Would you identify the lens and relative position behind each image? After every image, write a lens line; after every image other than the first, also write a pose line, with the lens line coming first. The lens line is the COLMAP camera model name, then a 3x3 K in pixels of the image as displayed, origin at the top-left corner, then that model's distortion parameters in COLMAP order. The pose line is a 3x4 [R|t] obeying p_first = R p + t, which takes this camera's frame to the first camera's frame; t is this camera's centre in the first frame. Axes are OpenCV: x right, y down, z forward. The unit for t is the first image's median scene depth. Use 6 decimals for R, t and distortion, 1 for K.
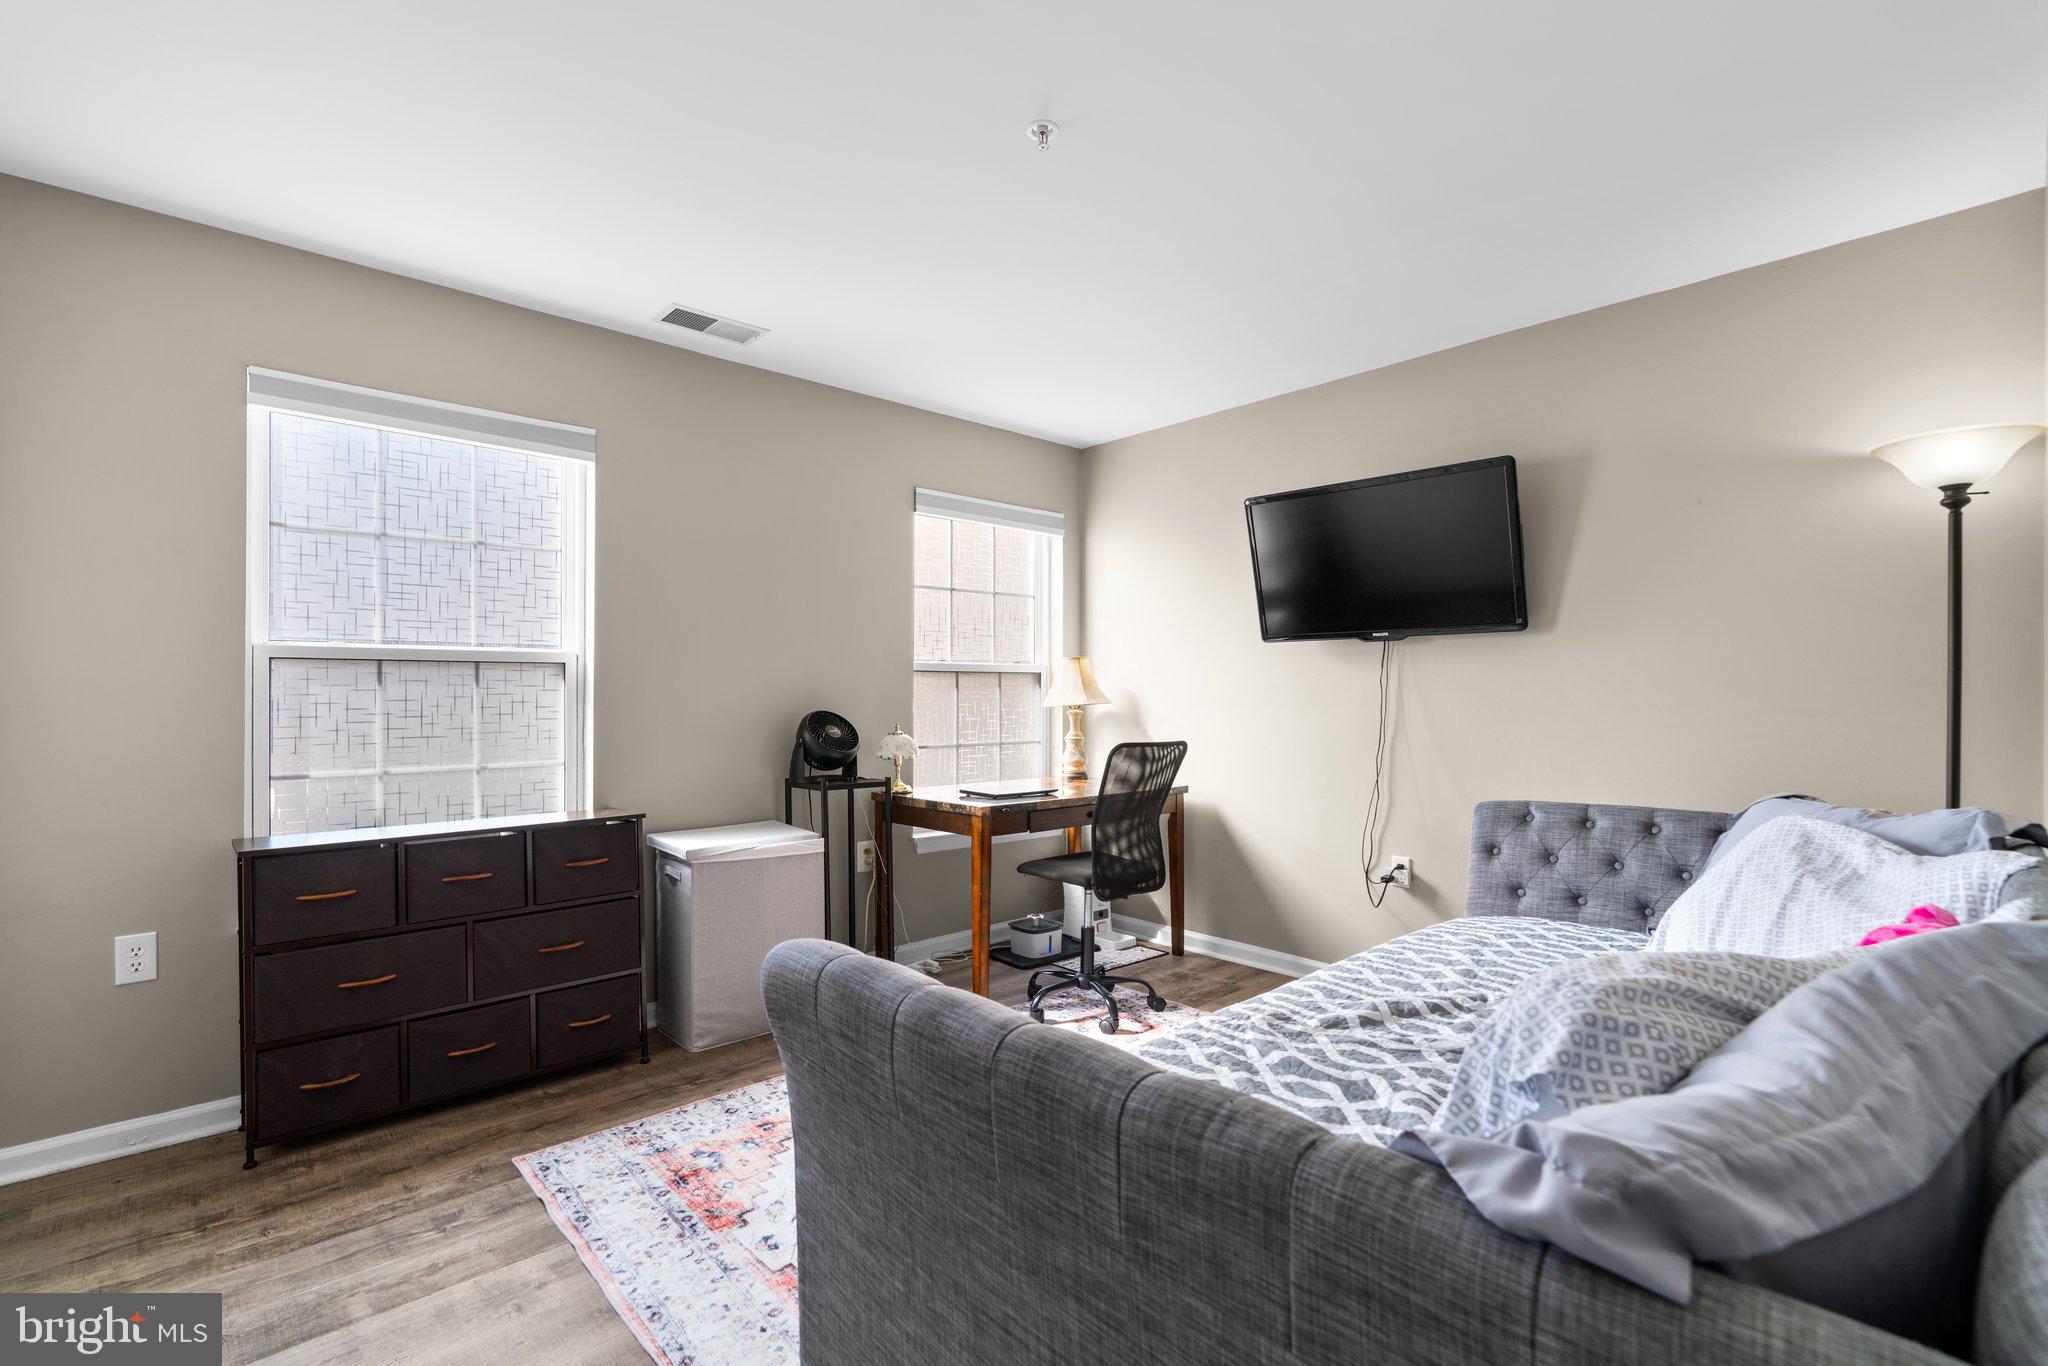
lens RADIAL K [[930.3, 0, 1022.9], [0, 930.3, 699.1], [0, 0, 1]] dist [-0.002436, 0.000905]
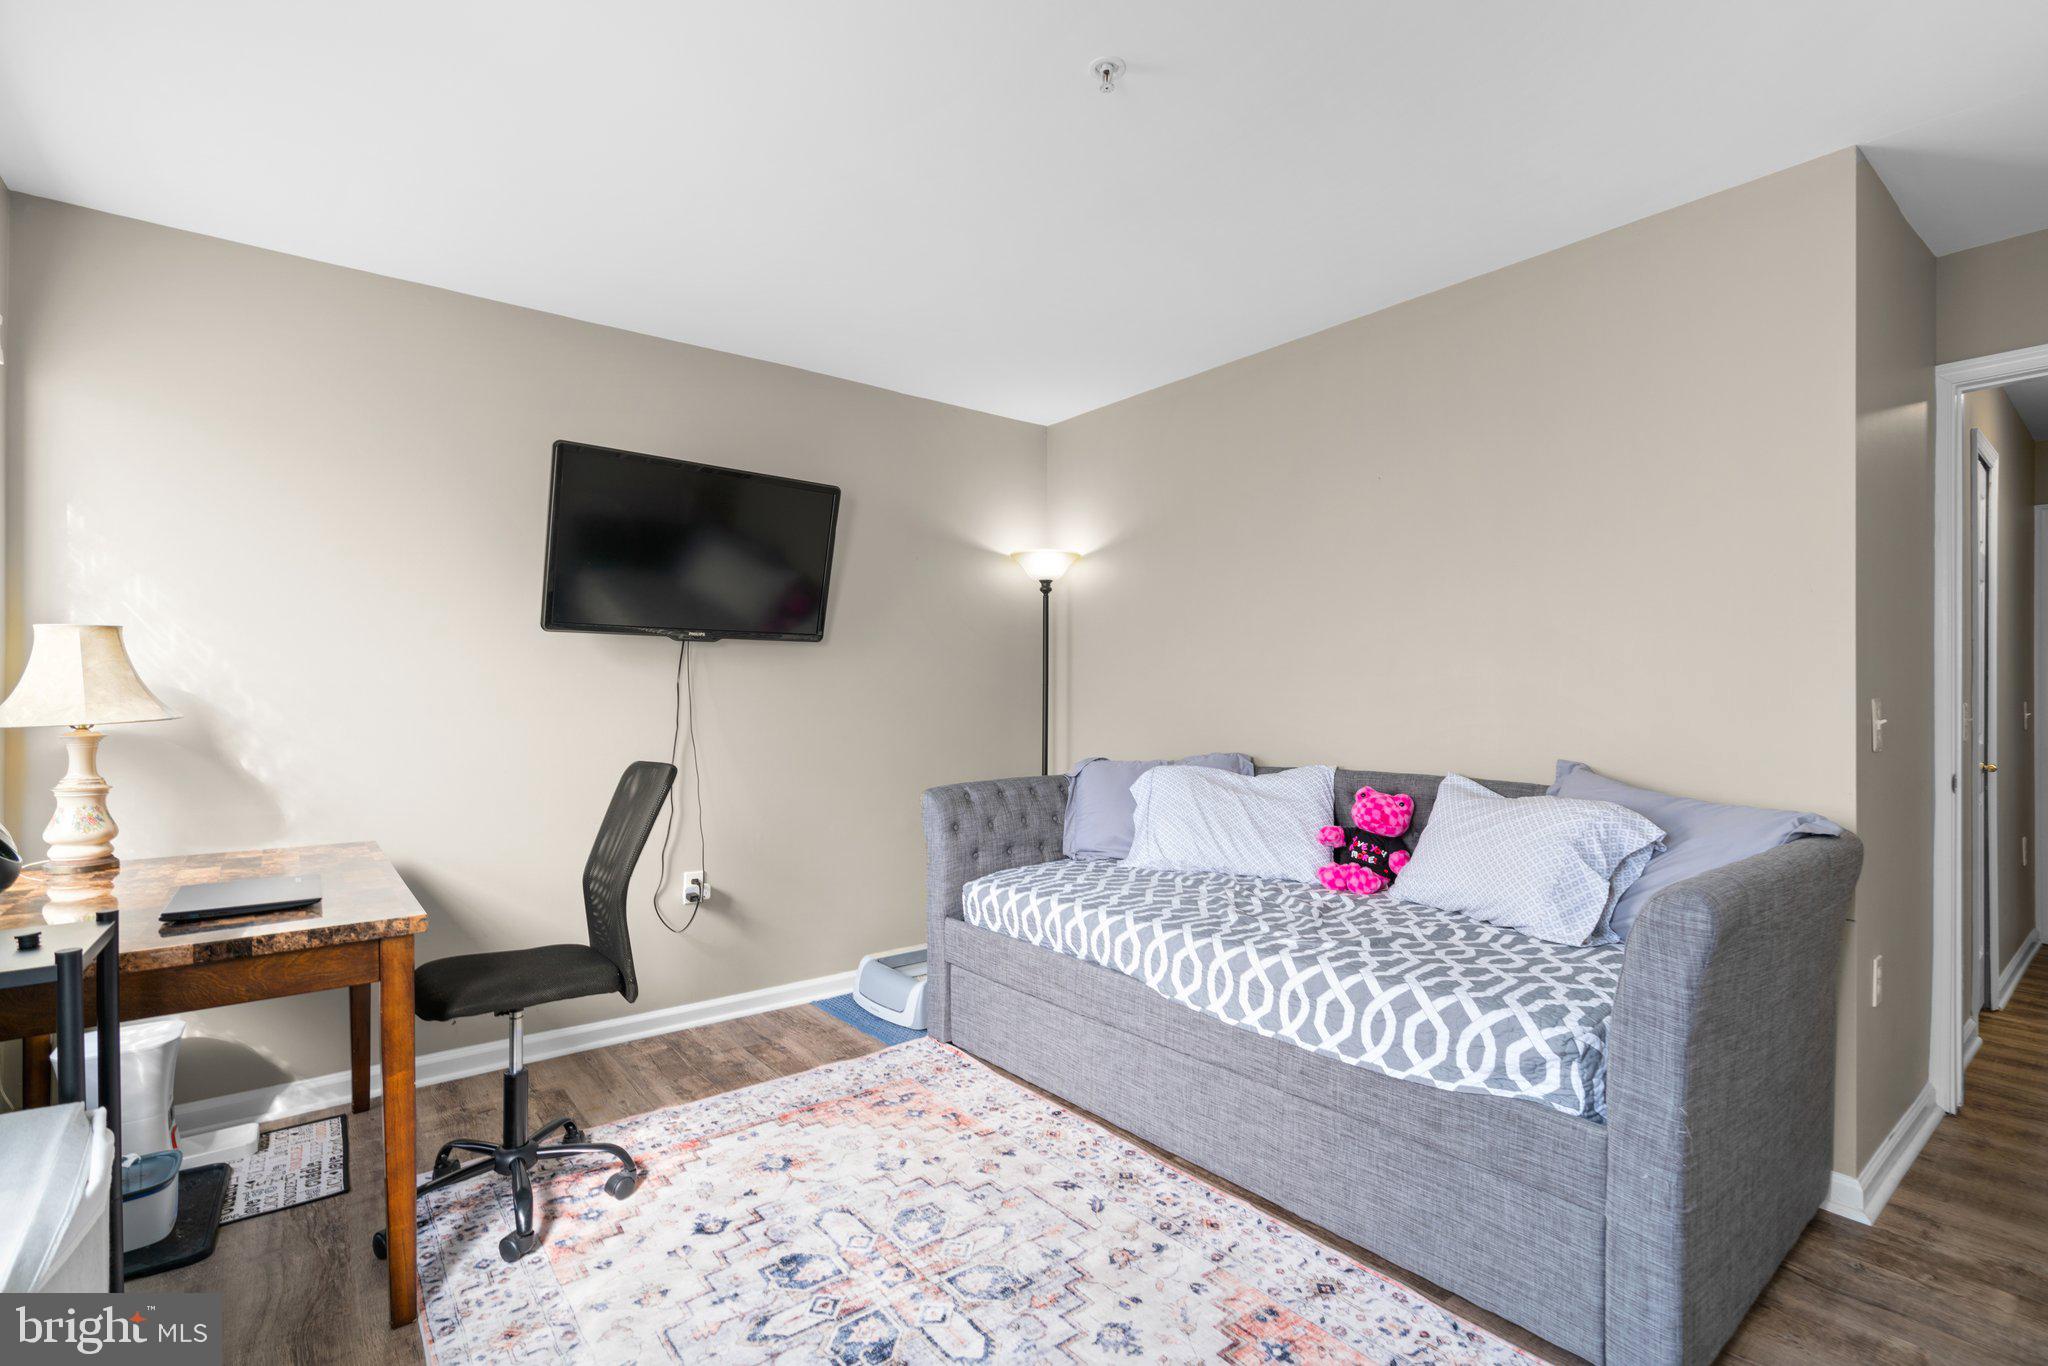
lens RADIAL K [[930.3, 0, 1022.9], [0, 930.3, 699.1], [0, 0, 1]] dist [-0.002436, 0.000905]
pose [[0.087935, -0.001867, 0.996124, -0.644011], [0.008453, 0.999964, 0.001128, -0.005294], [-0.996090, 0.008321, 0.087948, 0.738634]]
